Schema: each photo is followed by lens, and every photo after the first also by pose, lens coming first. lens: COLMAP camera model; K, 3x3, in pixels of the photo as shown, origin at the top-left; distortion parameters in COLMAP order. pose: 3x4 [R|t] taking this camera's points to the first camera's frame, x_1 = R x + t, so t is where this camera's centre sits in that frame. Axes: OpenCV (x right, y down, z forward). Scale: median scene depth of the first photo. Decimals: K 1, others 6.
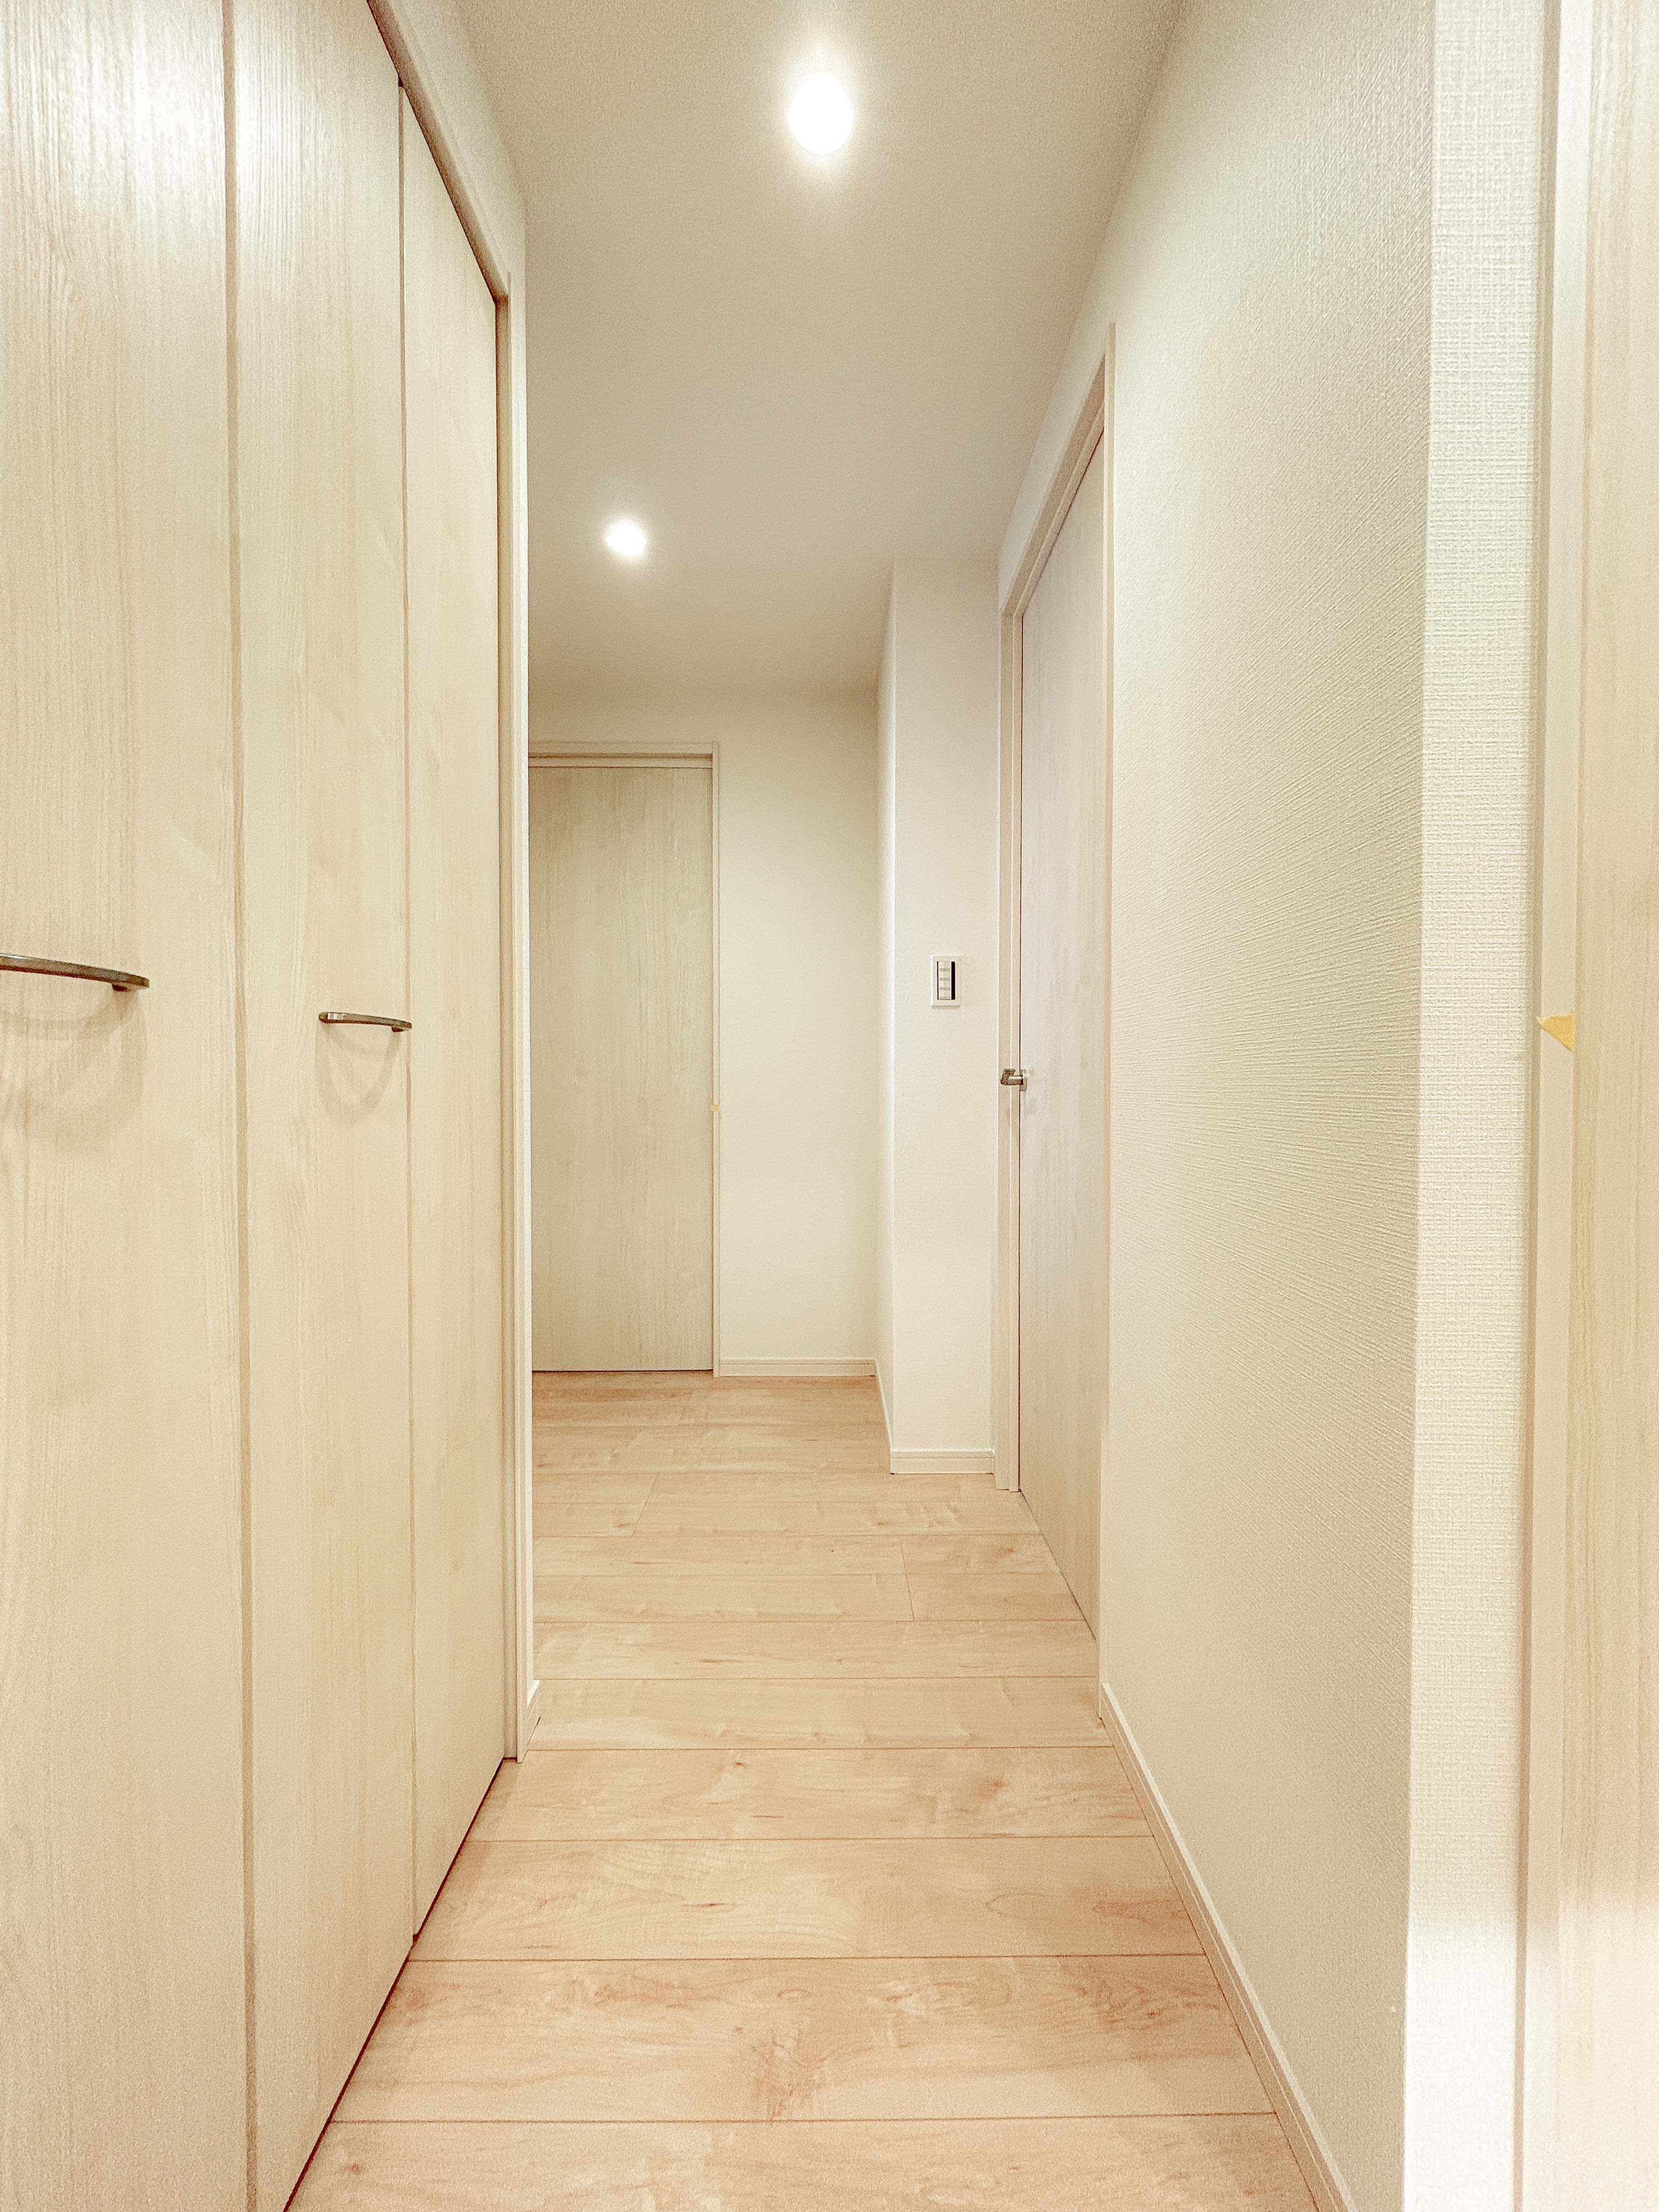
lens RADIAL K [[896.7, 0, 826.5], [0, 896.7, 1097.5], [0, 0, 1]] dist [-0.001966, -0.000755]
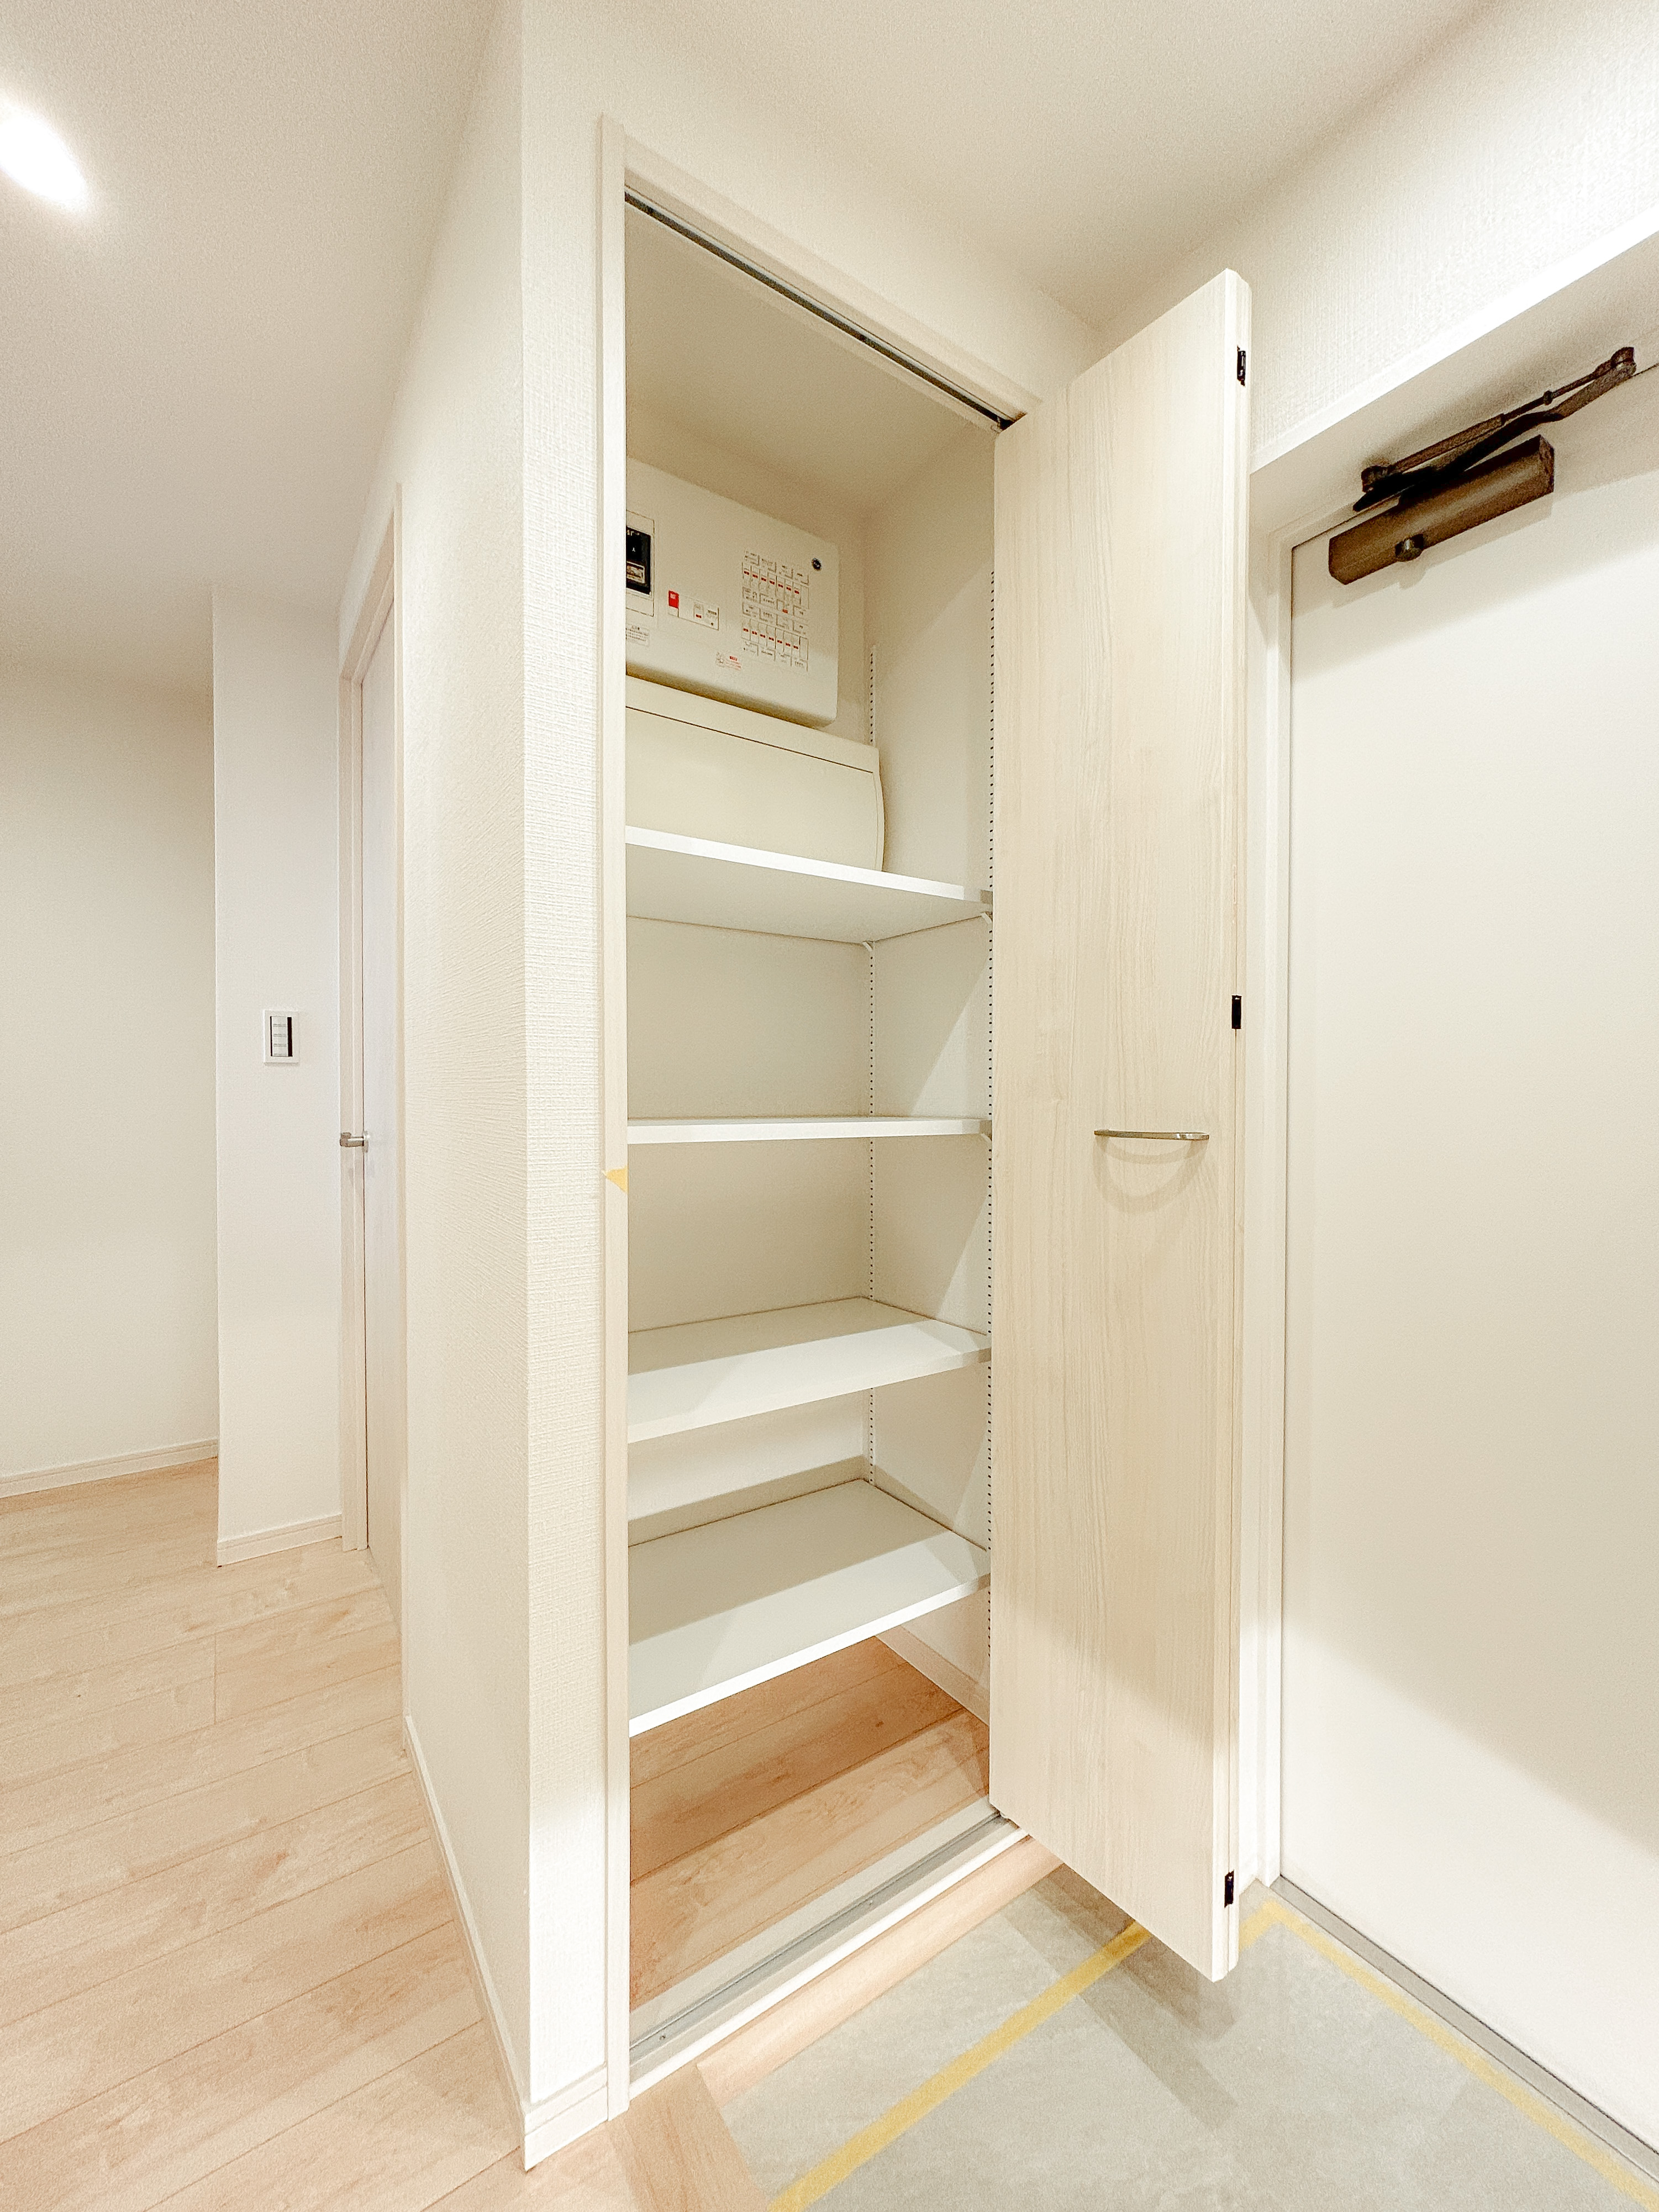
lens RADIAL K [[896.8, 0, 830.4], [0, 896.8, 1097.9], [0, 0, 1]] dist [-0.001966, -0.000755]
pose [[0.825545, -0.004441, 0.564319, 0.104259], [0.007457, 0.999968, -0.003040, -0.077784], [-0.564287, 0.006718, 0.825551, -0.166261]]
